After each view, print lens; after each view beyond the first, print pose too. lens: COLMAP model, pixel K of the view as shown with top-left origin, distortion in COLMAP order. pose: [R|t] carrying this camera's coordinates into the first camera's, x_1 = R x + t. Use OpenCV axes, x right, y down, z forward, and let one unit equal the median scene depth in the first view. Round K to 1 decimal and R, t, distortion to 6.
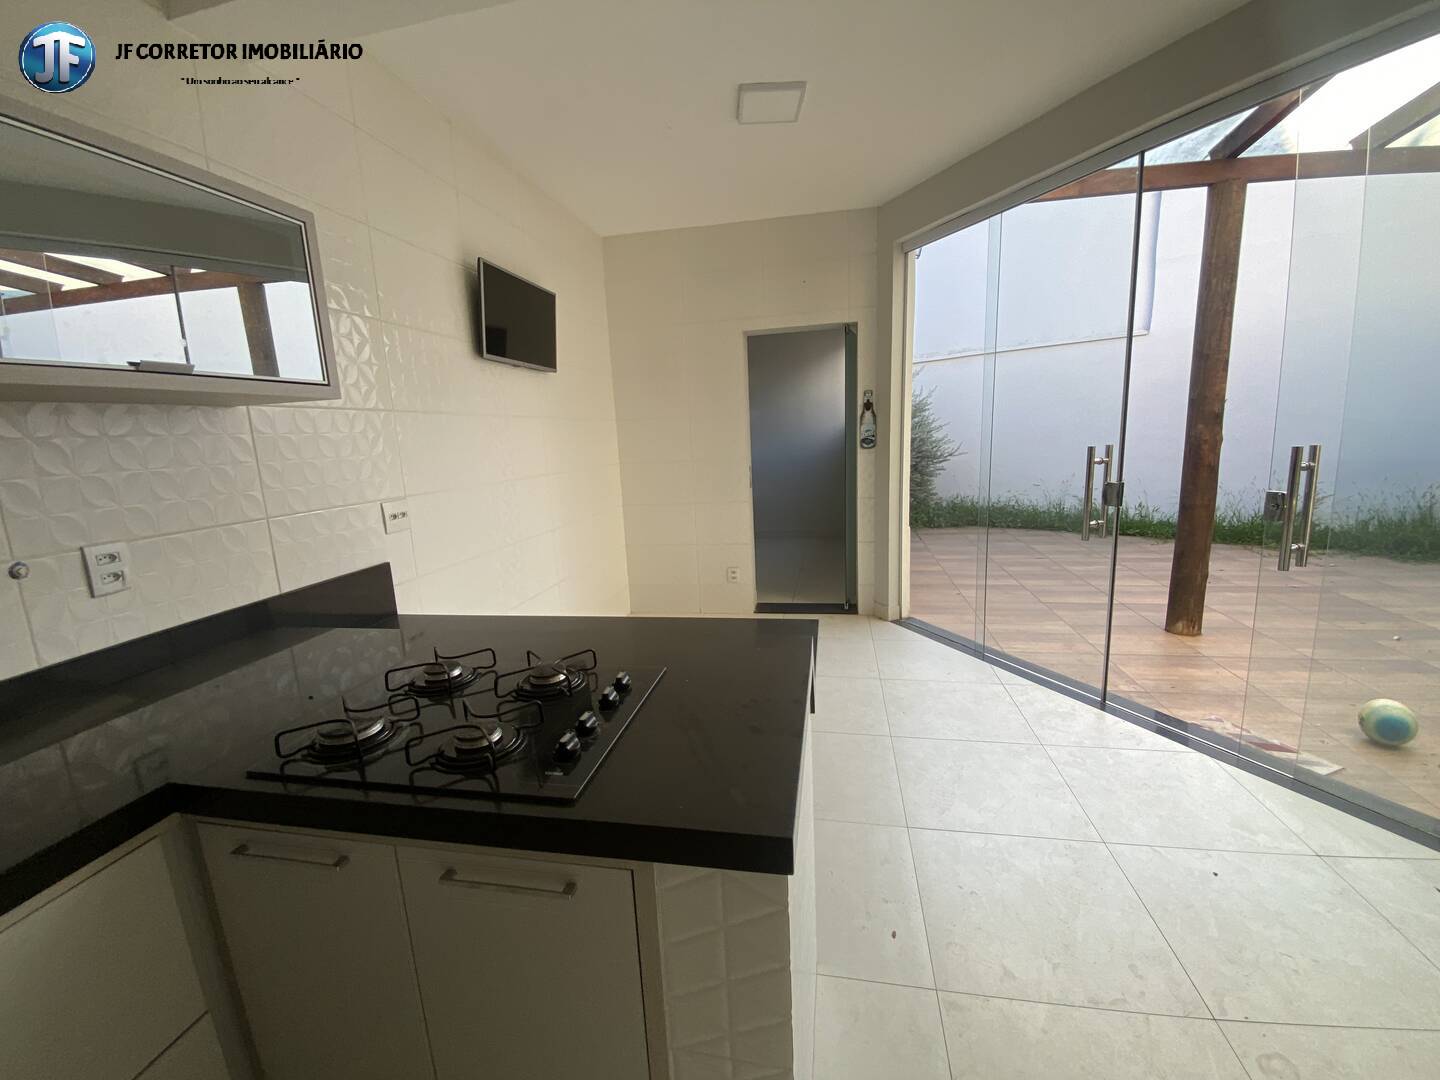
lens RADIAL K [[588.1, 0, 716.5], [0, 588.1, 542.1], [0, 0, 1]] dist [0.024667, -0.023449]
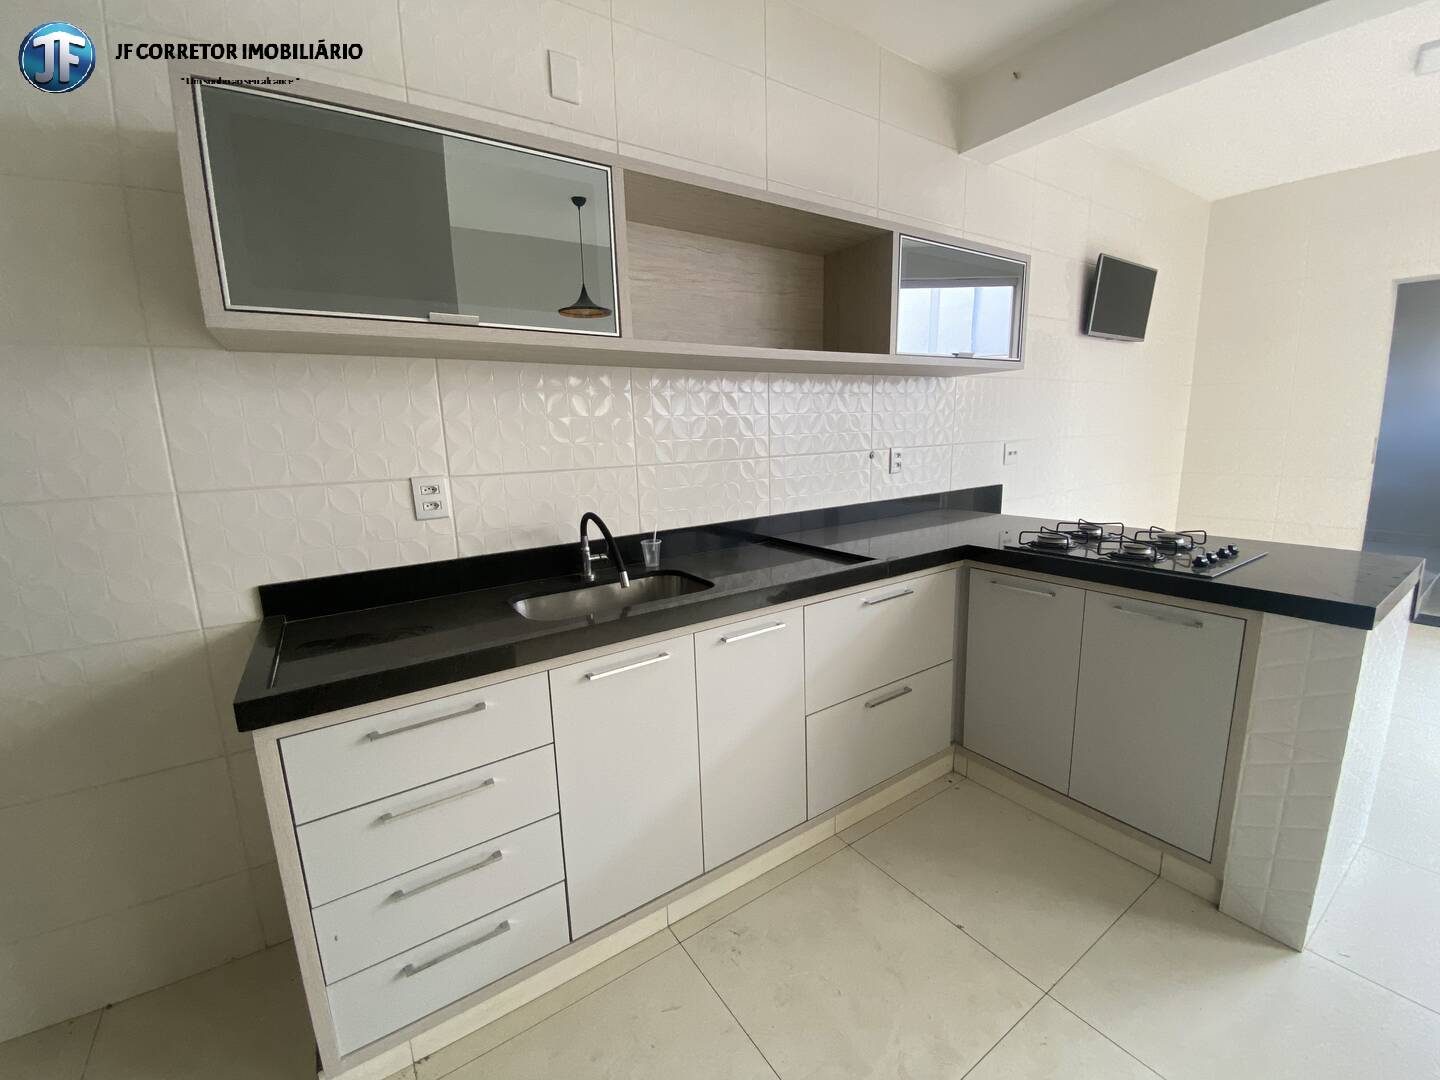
lens RADIAL K [[588.1, 0, 716.5], [0, 588.1, 542.1], [0, 0, 1]] dist [0.024667, -0.023449]
pose [[0.709884, 0.154319, -0.687205, -0.052216], [-0.129871, 0.987651, 0.087630, 0.222044], [0.692242, 0.027041, 0.721159, -0.851614]]
